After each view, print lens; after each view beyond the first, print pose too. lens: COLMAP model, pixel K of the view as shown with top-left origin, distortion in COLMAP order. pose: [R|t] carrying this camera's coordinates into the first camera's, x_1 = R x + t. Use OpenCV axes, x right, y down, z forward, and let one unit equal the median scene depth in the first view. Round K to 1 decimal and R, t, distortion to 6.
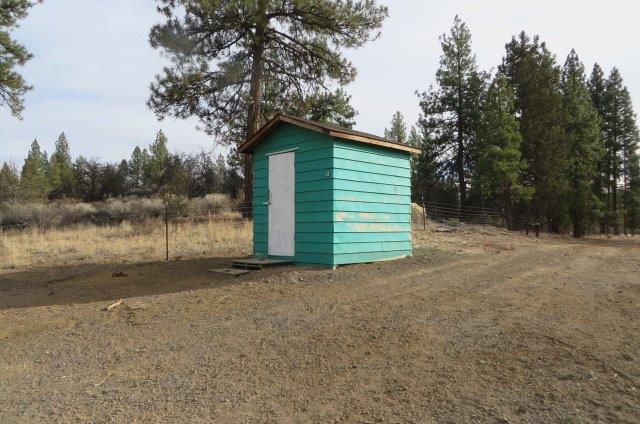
lens RADIAL K [[481.0, 0, 323.4], [0, 481.0, 209.7], [0, 0, 1]] dist [-0.007341, -0.009523]
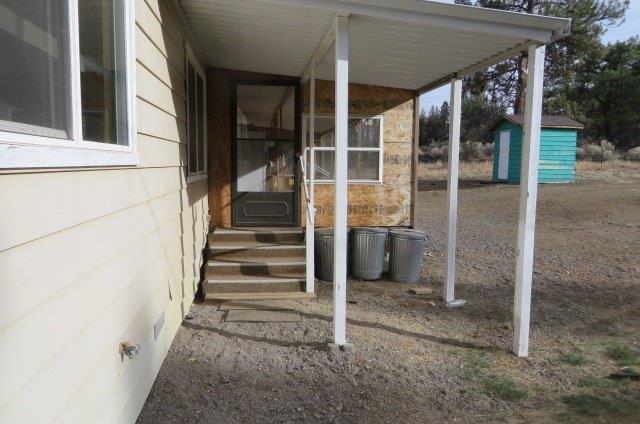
lens RADIAL K [[481.0, 0, 323.4], [0, 481.0, 209.7], [0, 0, 1]] dist [-0.007341, -0.009523]
pose [[0.801363, 0.072880, -0.593722, 0.456926], [0.008059, 0.991145, 0.132542, -0.050674], [0.598124, -0.110999, 0.793680, -1.002434]]
